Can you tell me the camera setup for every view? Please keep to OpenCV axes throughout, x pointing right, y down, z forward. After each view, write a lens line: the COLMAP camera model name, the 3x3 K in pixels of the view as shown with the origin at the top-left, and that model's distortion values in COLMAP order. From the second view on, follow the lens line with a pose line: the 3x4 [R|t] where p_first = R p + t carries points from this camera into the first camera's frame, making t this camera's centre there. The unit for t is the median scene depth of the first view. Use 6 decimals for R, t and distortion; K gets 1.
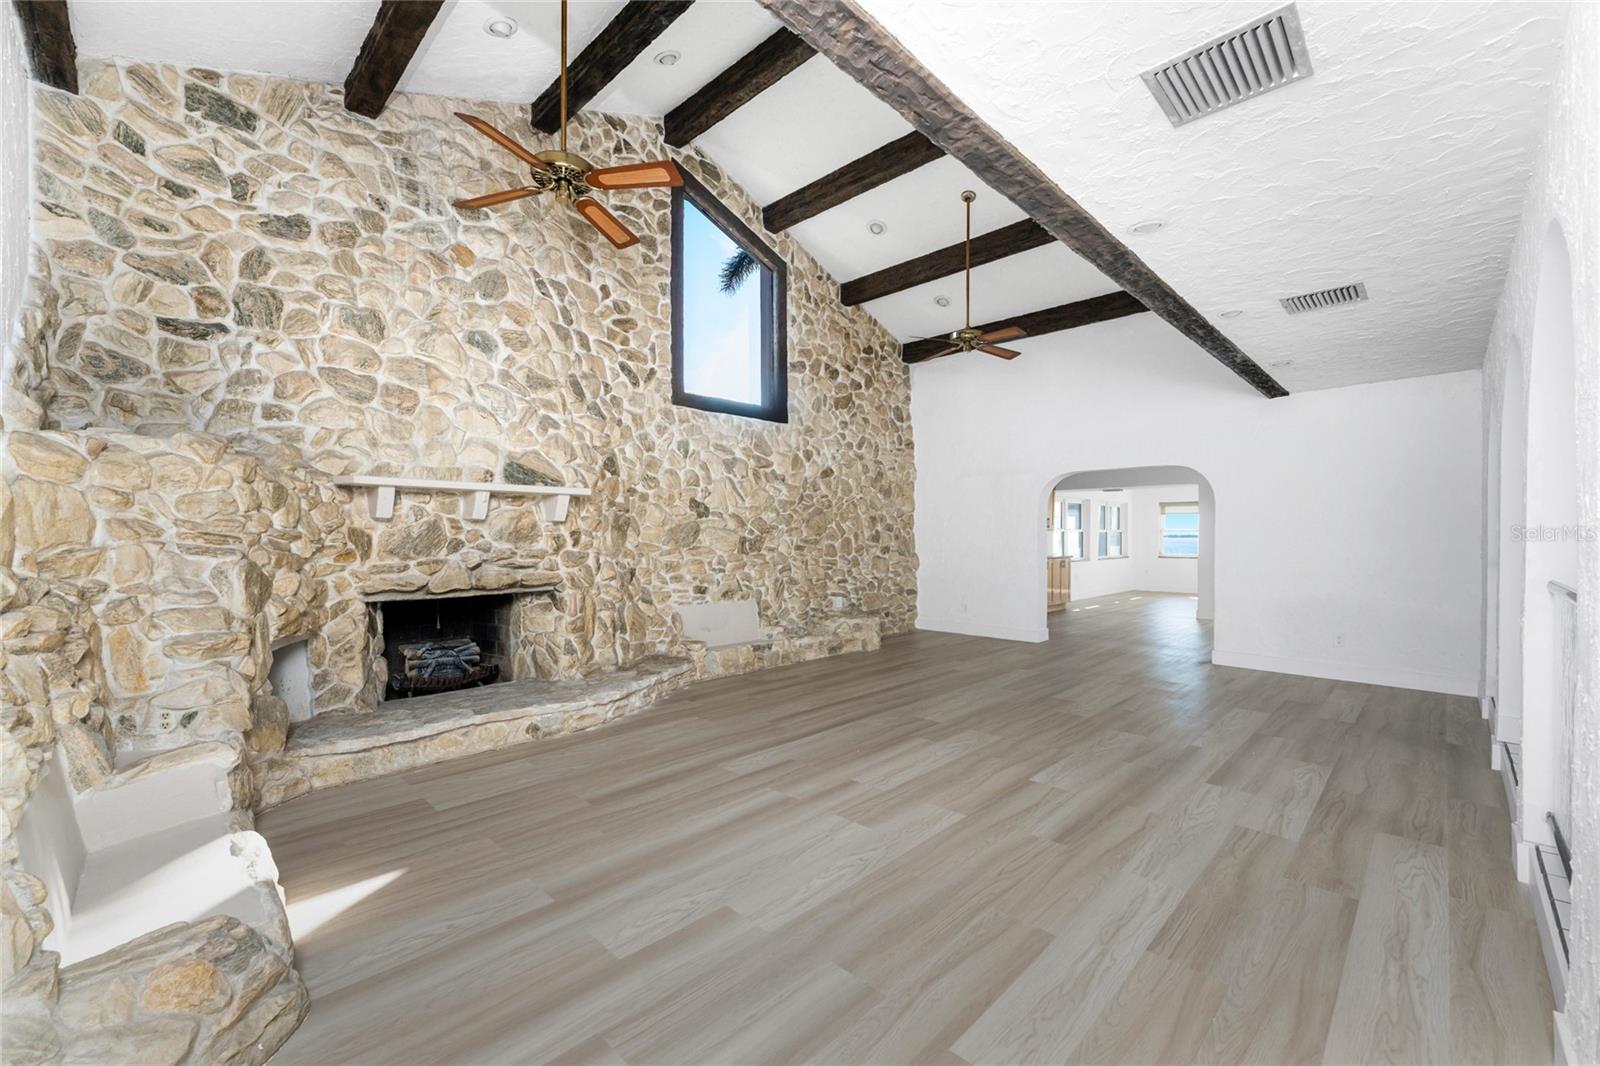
lens RADIAL K [[672.2, 0, 800.0], [0, 672.2, 533.0], [0, 0, 1]] dist [-0.001941, -0.000136]
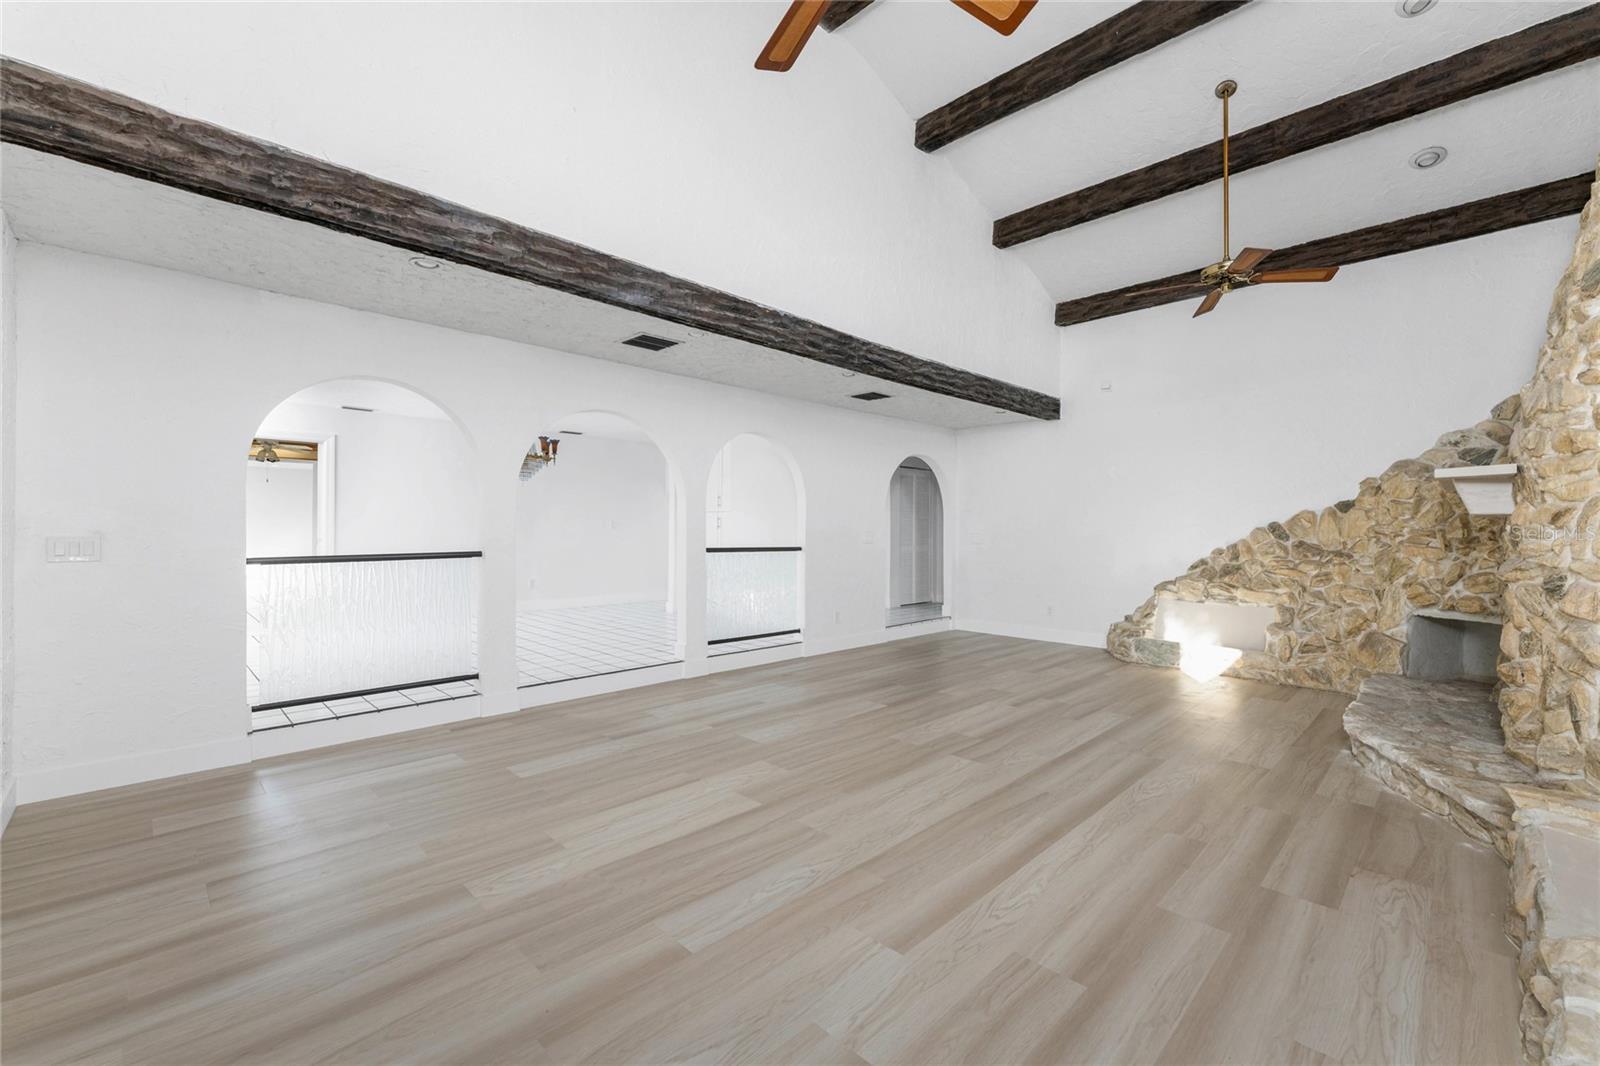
lens RADIAL K [[666.2, 0, 794.9], [0, 666.2, 526.1], [0, 0, 1]] dist [0.000854, -0.000179]
pose [[-0.999653, -0.005786, 0.025684, 0.277073], [-0.005984, 0.999953, -0.007612, 0.002926], [-0.025639, -0.007763, -0.999641, 1.326663]]
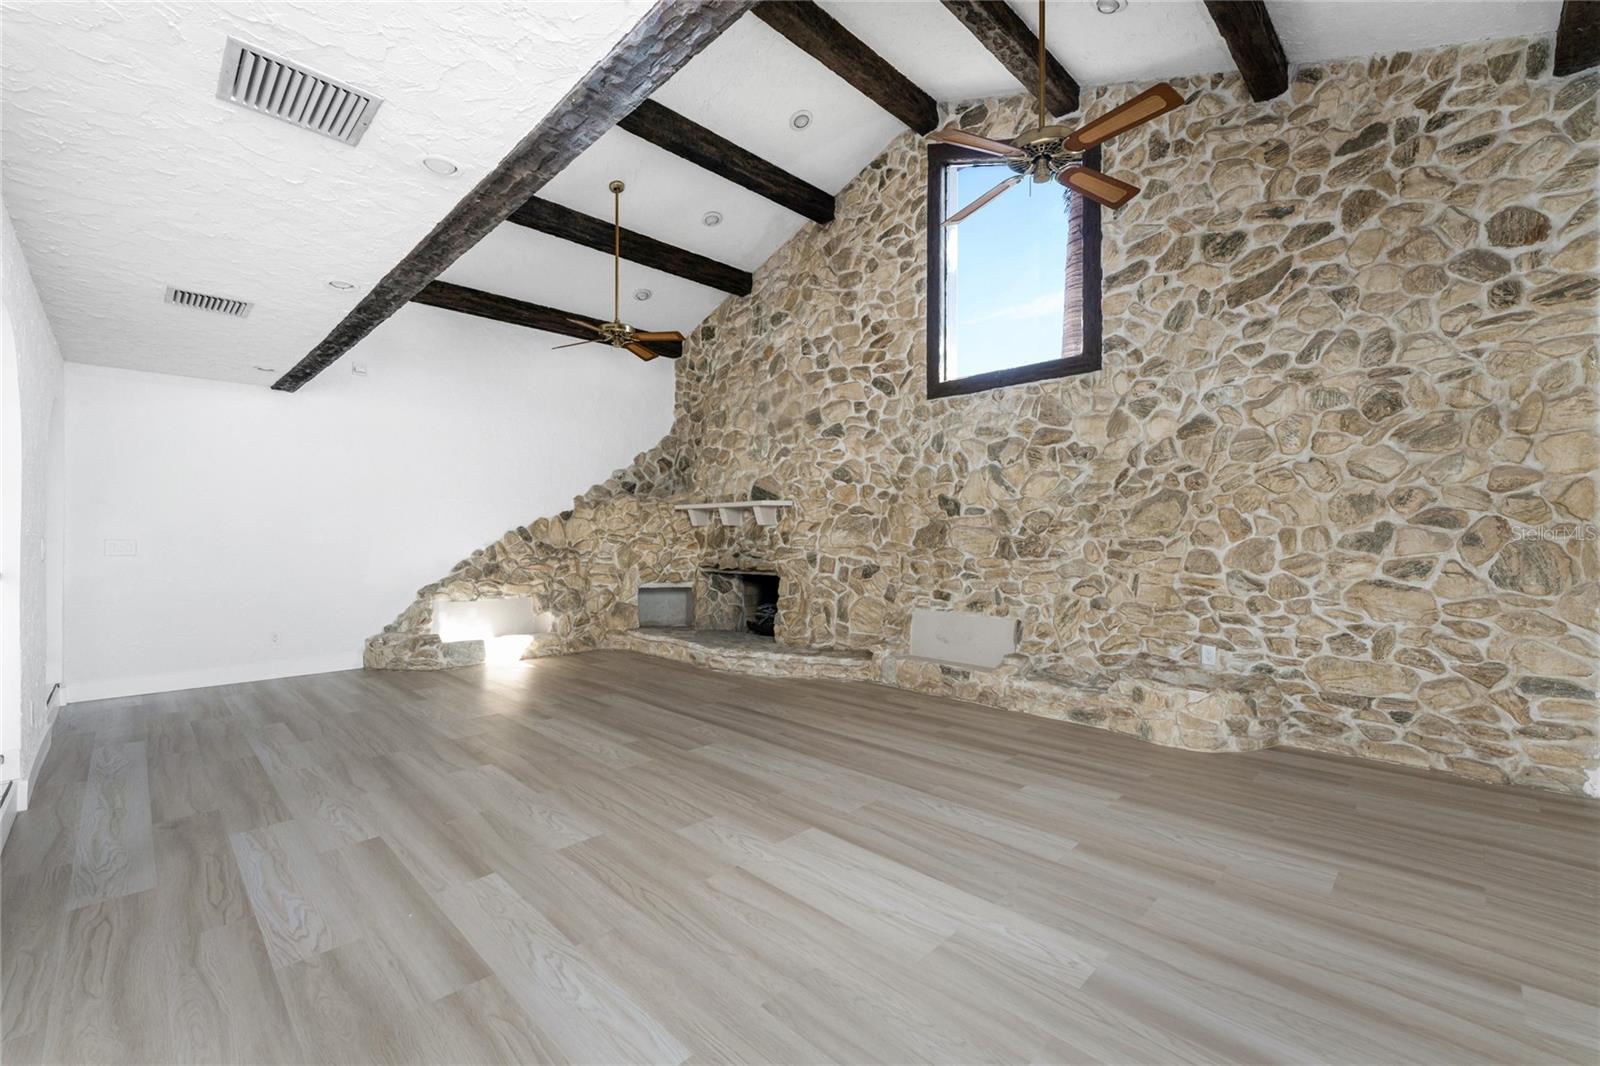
lens RADIAL K [[666.2, 0, 794.9], [0, 666.2, 526.1], [0, 0, 1]] dist [0.000854, -0.000179]
pose [[-0.019346, -0.014910, -0.999702, 0.772788], [0.003265, 0.999883, -0.014976, 0.003901], [0.999808, -0.003554, -0.019295, 0.833536]]
